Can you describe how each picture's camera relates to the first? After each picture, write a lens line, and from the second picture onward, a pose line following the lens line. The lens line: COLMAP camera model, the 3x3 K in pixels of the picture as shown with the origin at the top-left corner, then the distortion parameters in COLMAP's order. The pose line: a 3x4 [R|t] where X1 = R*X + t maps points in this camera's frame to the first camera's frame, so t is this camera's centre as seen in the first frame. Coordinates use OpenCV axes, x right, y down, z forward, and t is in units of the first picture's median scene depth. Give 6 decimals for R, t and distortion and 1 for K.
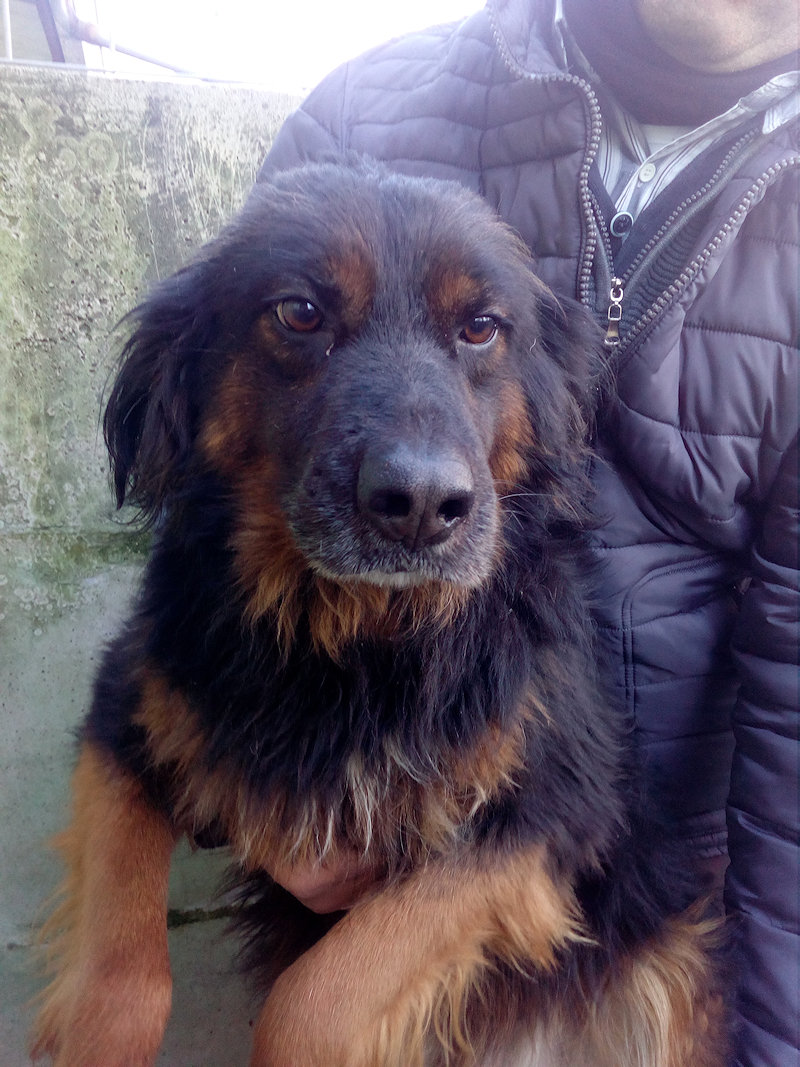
lens RADIAL K [[926.4, 0, 400.7], [0, 926.4, 510.0], [0, 0, 1]] dist [0.040725, -0.005637]
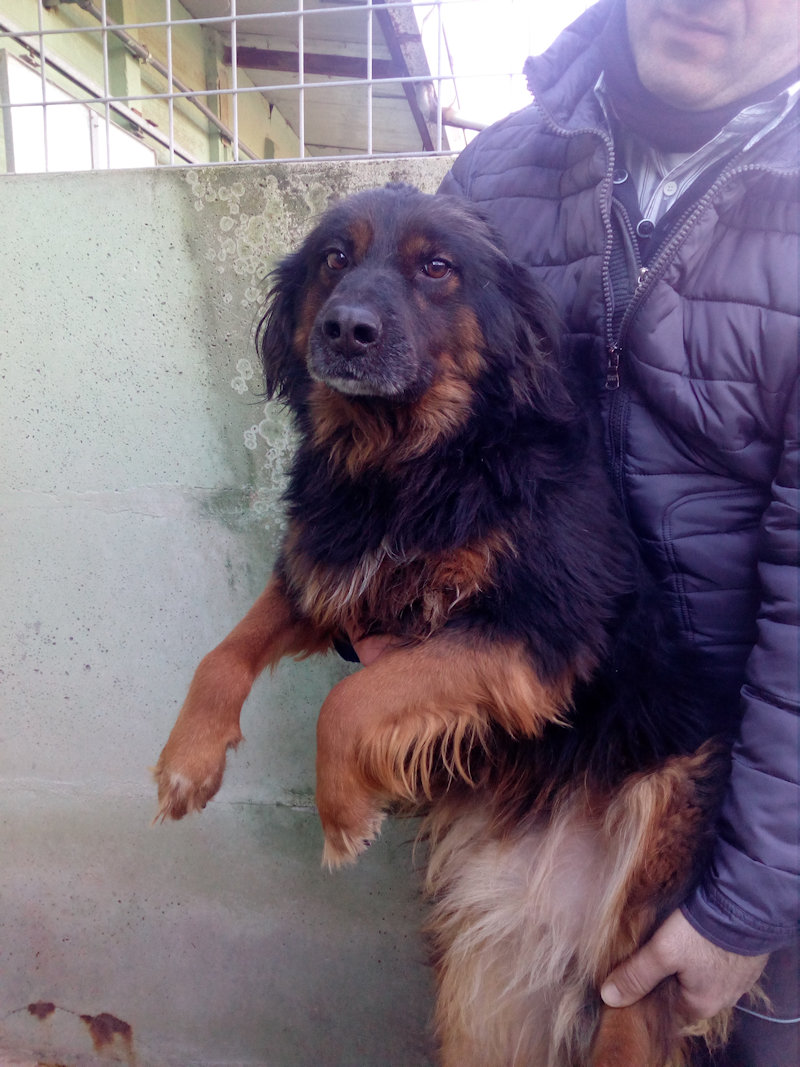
lens RADIAL K [[926.4, 0, 400.7], [0, 926.4, 510.0], [0, 0, 1]] dist [0.040725, -0.005637]
pose [[0.929367, 0.024144, -0.368366, 0.399928], [-0.044535, 0.997904, -0.046953, 0.173832], [0.366461, 0.060042, 0.928494, -0.345570]]
